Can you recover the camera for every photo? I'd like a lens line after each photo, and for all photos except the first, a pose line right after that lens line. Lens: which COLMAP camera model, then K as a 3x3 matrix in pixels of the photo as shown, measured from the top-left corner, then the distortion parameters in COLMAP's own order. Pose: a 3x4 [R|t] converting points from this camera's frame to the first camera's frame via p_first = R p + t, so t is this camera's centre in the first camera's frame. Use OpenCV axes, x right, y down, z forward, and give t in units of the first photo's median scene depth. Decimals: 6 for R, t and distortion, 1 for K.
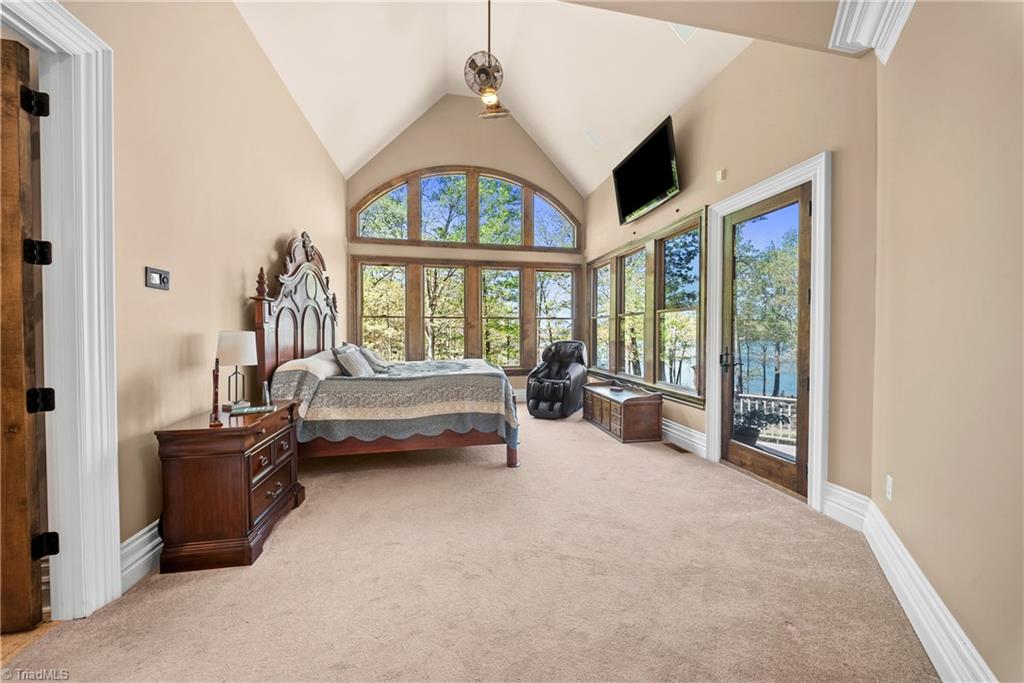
lens RADIAL K [[358.3, 0, 509.7], [0, 358.3, 343.0], [0, 0, 1]] dist [-0.004223, -0.000971]
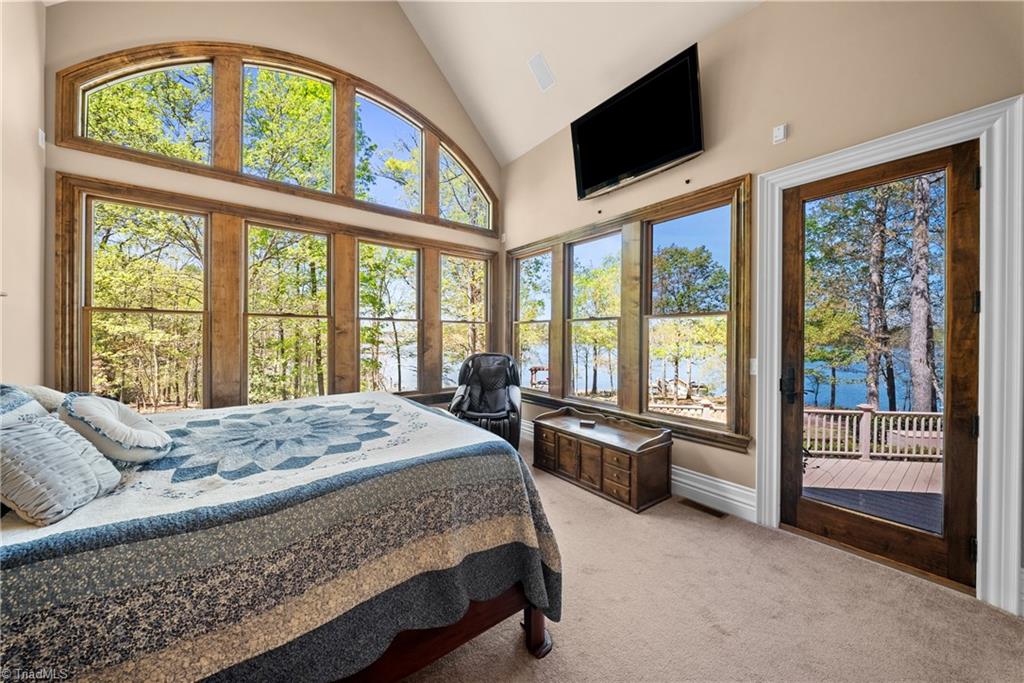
lens RADIAL K [[358.3, 0, 511.6], [0, 358.3, 339.8], [0, 0, 1]] dist [-0.004223, -0.000971]
pose [[0.893231, 0.002709, 0.449590, -0.129763], [0.006198, 0.999813, -0.018337, -0.021098], [-0.449555, 0.019166, 0.893047, 0.345699]]
